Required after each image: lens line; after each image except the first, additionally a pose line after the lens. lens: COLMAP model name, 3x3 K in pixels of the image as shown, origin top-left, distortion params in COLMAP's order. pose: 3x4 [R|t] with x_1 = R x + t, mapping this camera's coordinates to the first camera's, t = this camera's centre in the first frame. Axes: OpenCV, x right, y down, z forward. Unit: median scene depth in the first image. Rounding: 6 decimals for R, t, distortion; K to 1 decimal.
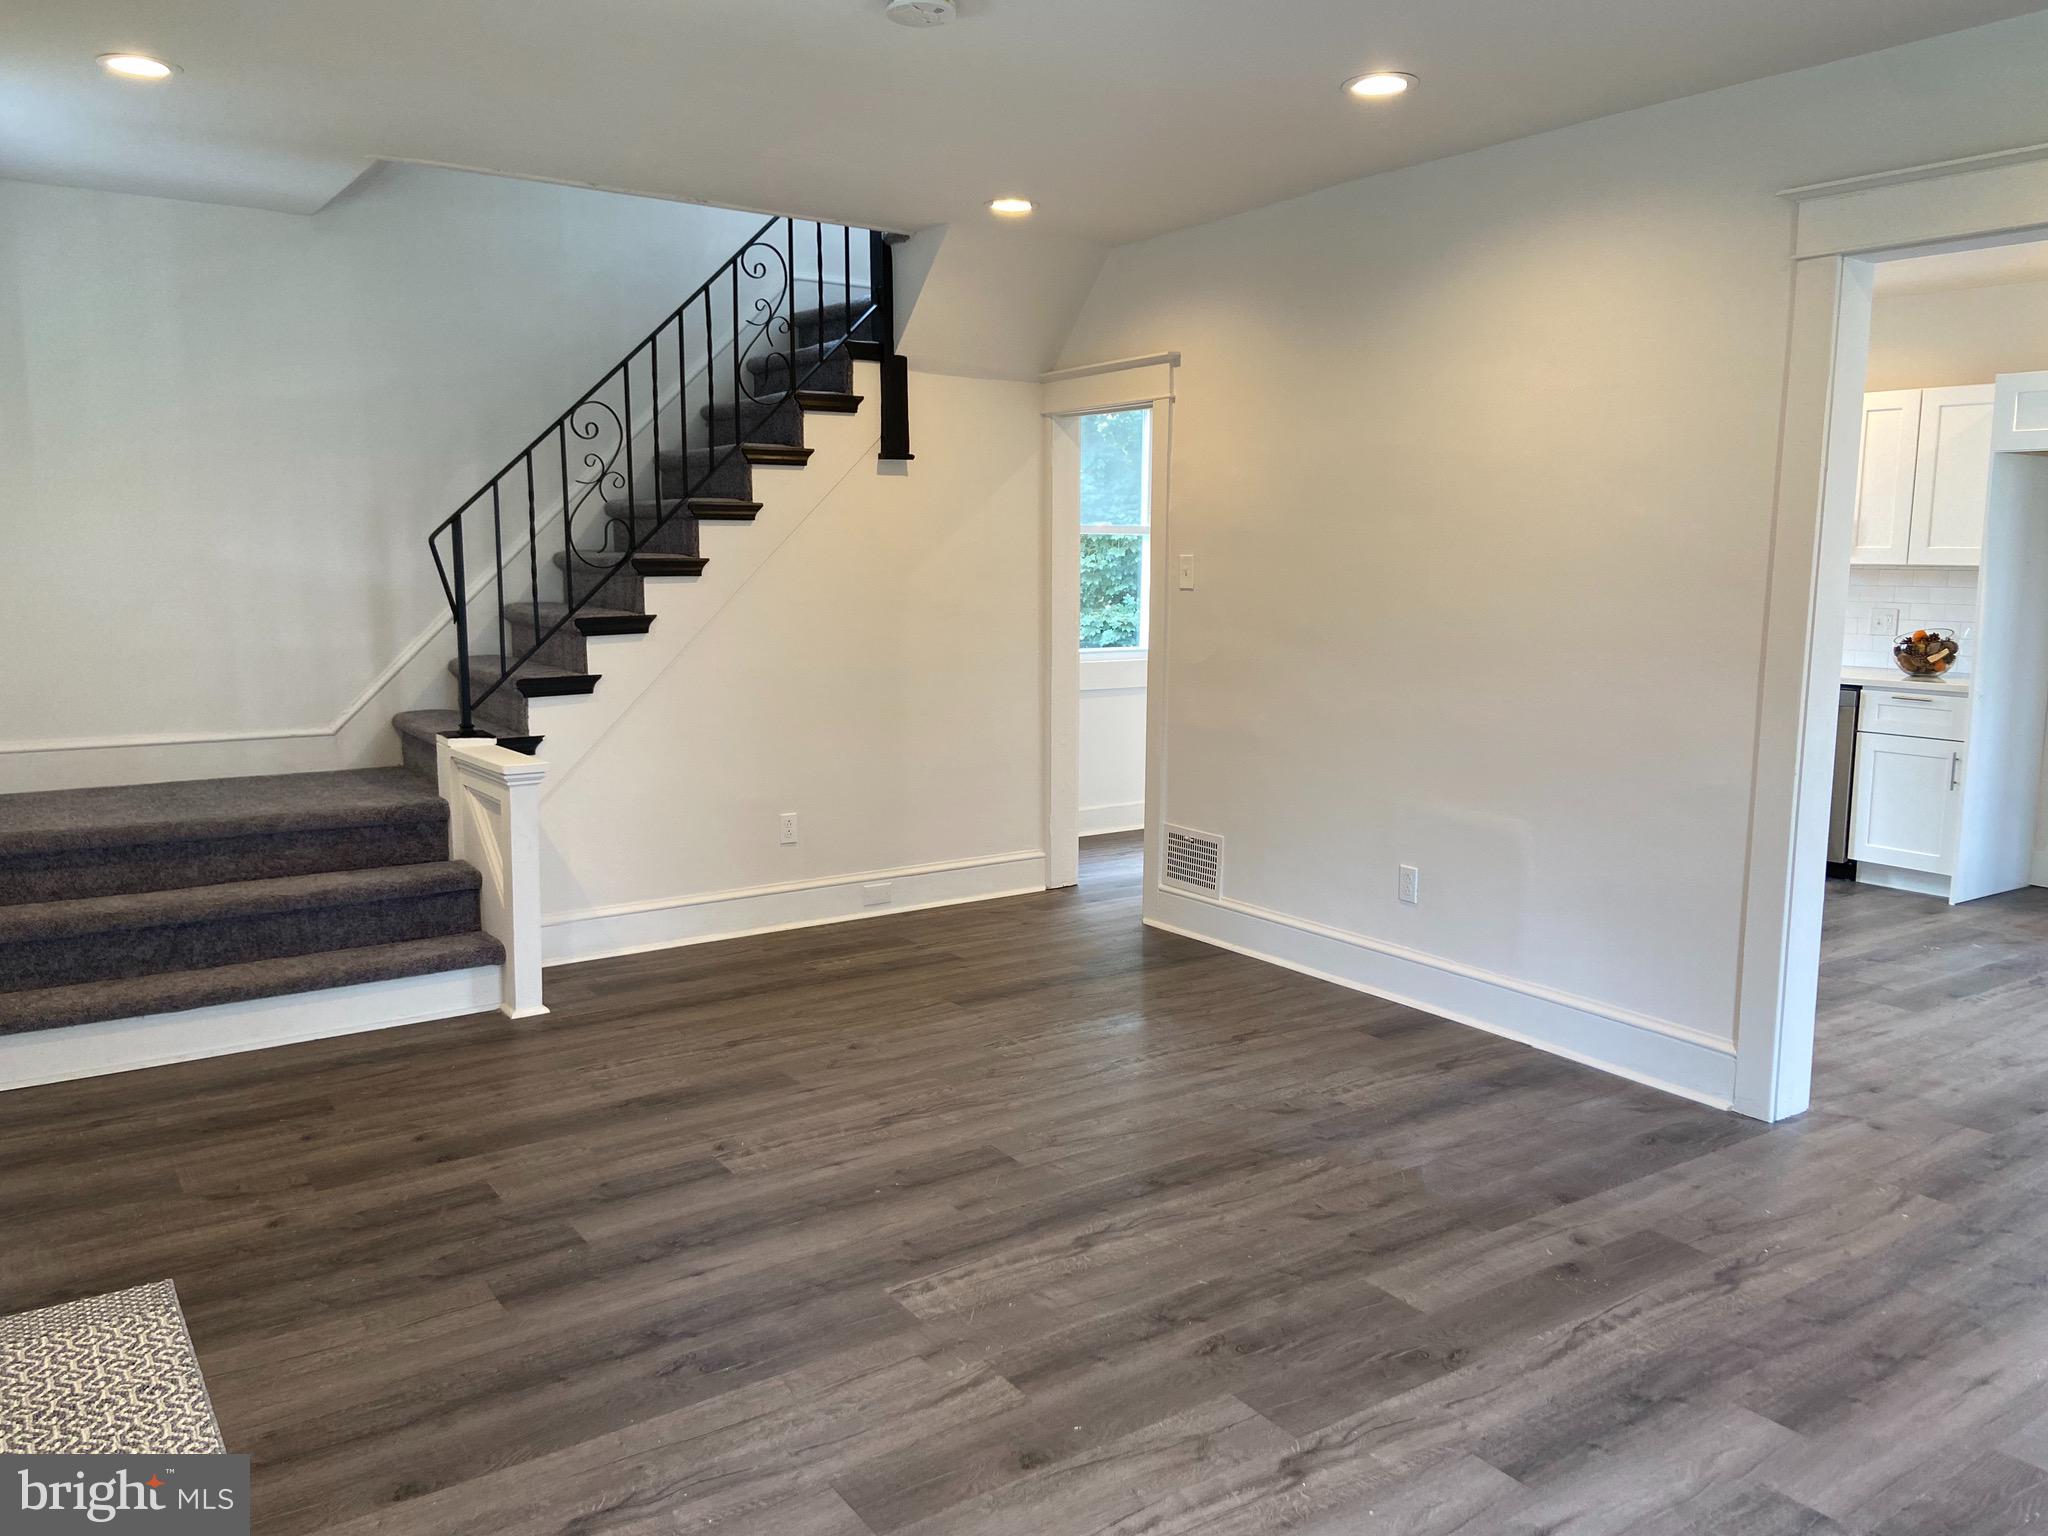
lens RADIAL K [[1551.4, 0, 1024.0], [0, 1551.4, 768.0], [0, 0, 1]] dist [0.133417, -0.174208]
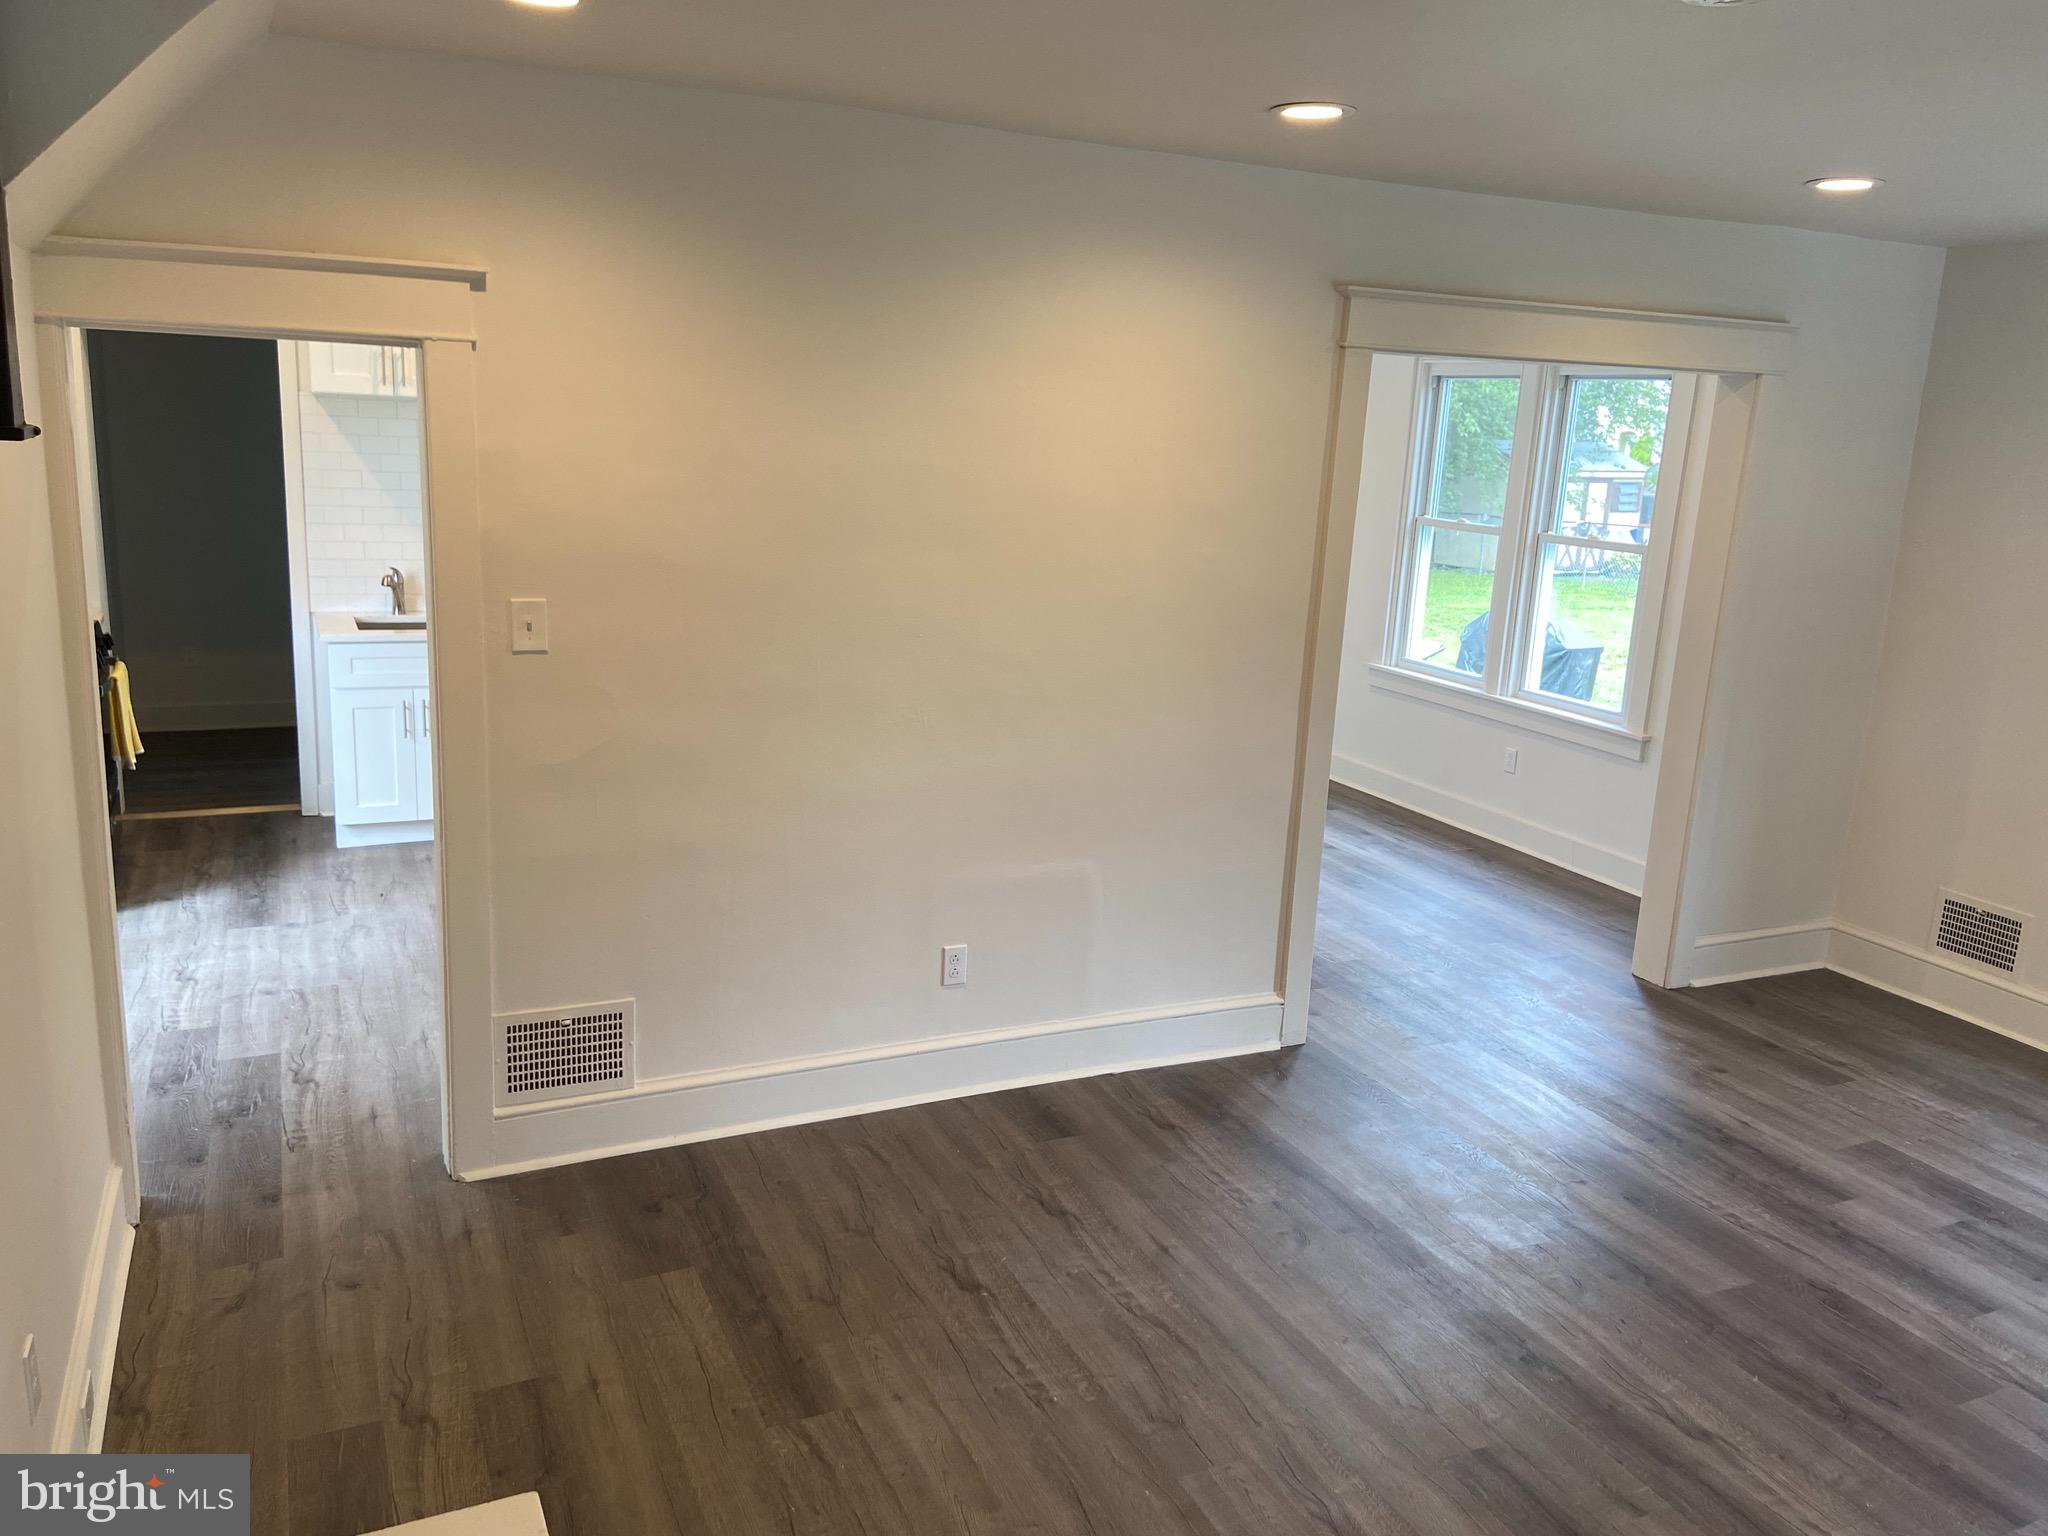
lens RADIAL K [[1551.4, 0, 1024.0], [0, 1551.4, 768.0], [0, 0, 1]] dist [0.133417, -0.174208]
pose [[0.160613, -0.220199, 0.962141, -0.682296], [0.092992, 0.973837, 0.207352, -0.255814], [-0.982627, 0.056168, 0.176888, 0.964158]]
